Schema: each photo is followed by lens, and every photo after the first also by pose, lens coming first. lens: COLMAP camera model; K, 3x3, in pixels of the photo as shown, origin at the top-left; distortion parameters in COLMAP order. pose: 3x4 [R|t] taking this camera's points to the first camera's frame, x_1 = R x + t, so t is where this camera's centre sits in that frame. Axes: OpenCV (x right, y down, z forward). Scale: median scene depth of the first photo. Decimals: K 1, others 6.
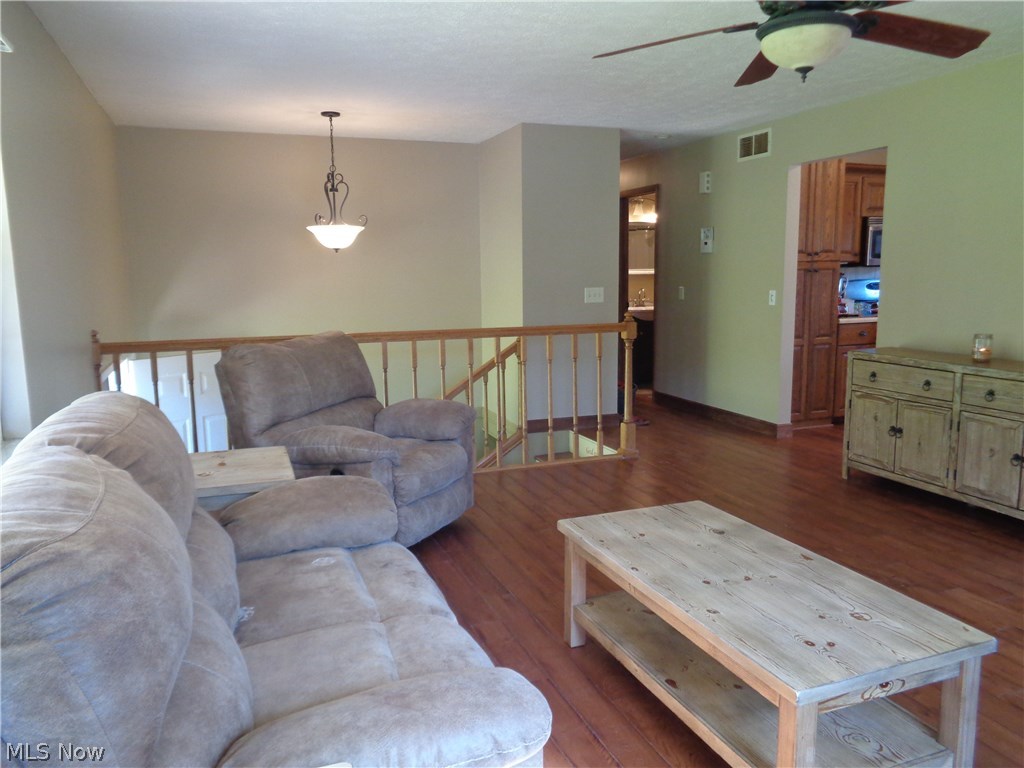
lens RADIAL K [[764.8, 0, 512.1], [0, 764.8, 382.0], [0, 0, 1]] dist [0.011275, 0.002439]
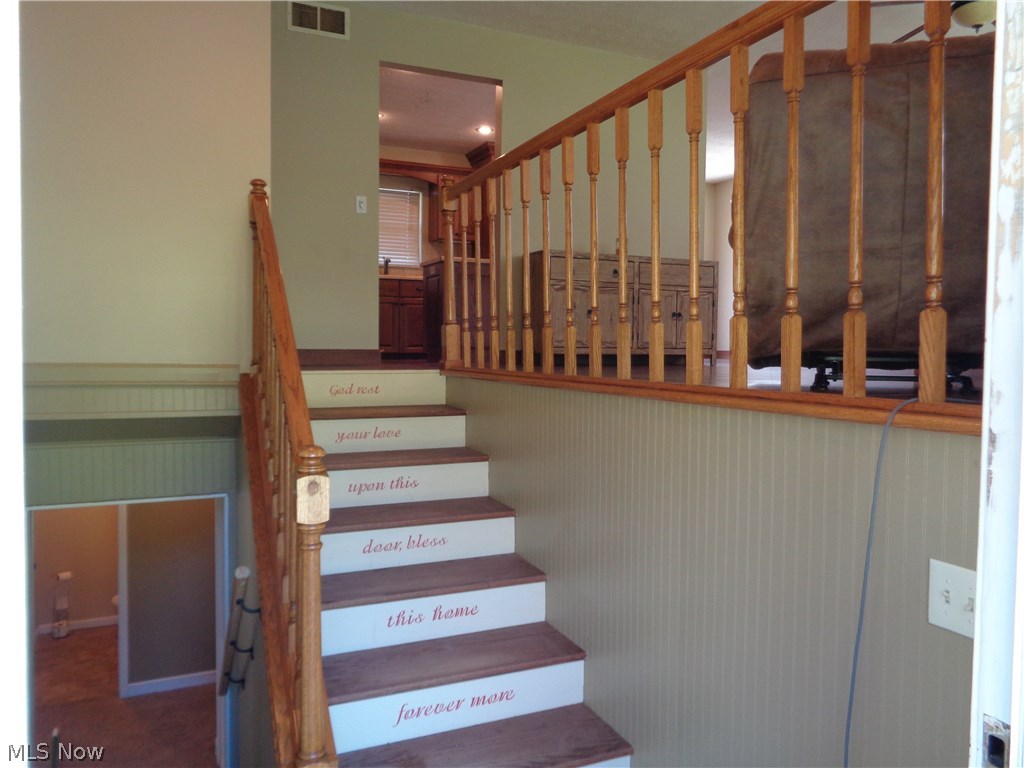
lens RADIAL K [[764.8, 0, 514.5], [0, 764.8, 384.1], [0, 0, 1]] dist [0.011275, 0.002439]
pose [[-0.034475, -0.042417, 0.998505, -0.798954], [0.138394, 0.989271, 0.046803, 0.110982], [-0.989777, 0.139801, -0.028235, 1.277461]]
